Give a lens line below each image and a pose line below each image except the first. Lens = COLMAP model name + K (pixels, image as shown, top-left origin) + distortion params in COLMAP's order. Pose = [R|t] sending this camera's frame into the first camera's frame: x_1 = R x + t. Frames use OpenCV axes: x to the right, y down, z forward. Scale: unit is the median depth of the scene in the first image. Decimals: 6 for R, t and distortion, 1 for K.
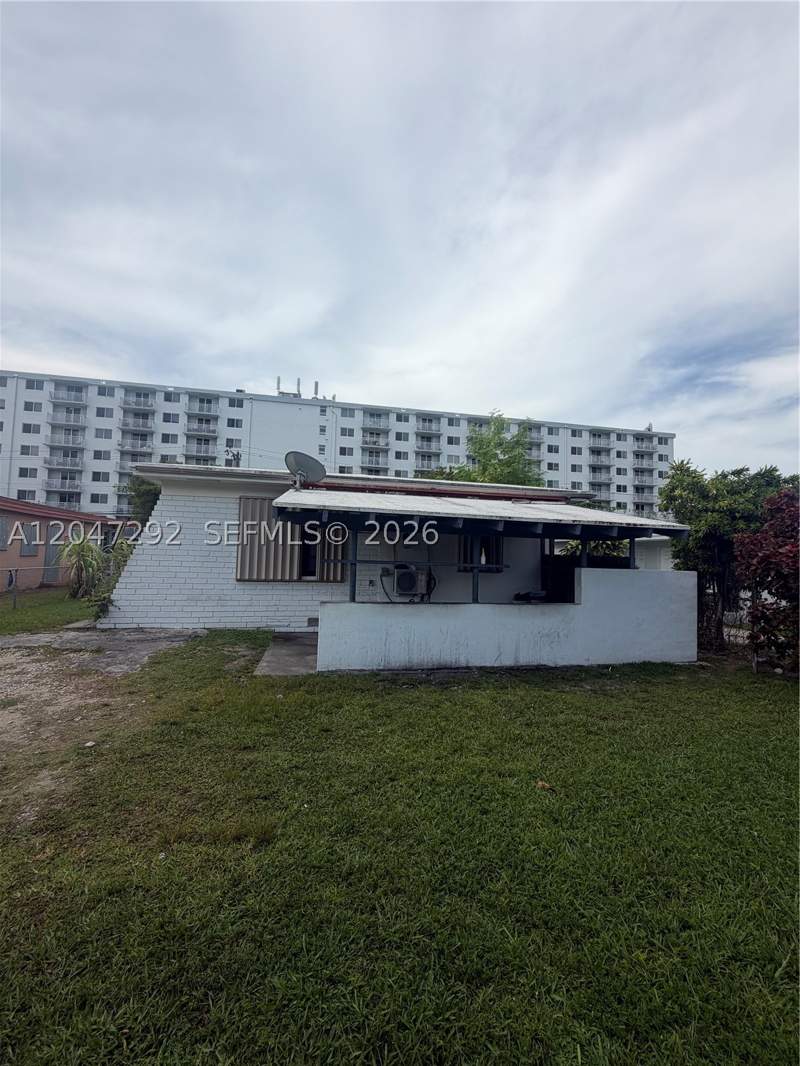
lens RADIAL K [[426.7, 0, 397.0], [0, 426.7, 532.7], [0, 0, 1]] dist [-0.000274, -0.000240]
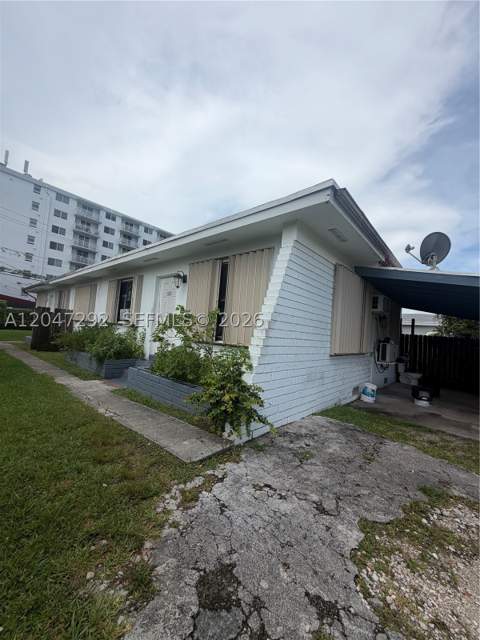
lens RADIAL K [[255.4, 0, 239.4], [0, 255.4, 318.1], [0, 0, 1]] dist [-0.001459, 0.000081]
pose [[0.790173, 0.069286, 0.608955, -0.143349], [-0.089362, 0.995996, 0.002632, 0.008158], [-0.606334, -0.056497, 0.793200, 0.114778]]
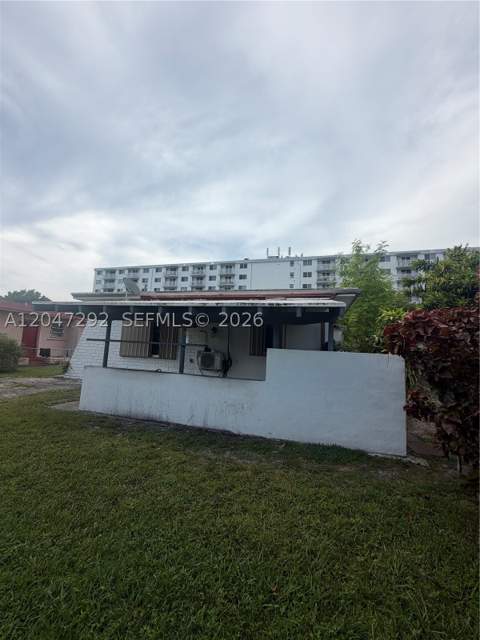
lens RADIAL K [[255.8, 0, 237.7], [0, 255.8, 320.2], [0, 0, 1]] dist [0.000065, 0.000039]
pose [[0.888203, -0.036505, -0.457999, 0.088076], [0.001082, 0.997002, -0.077368, 0.007972], [0.459450, 0.068223, 0.885580, 0.047405]]
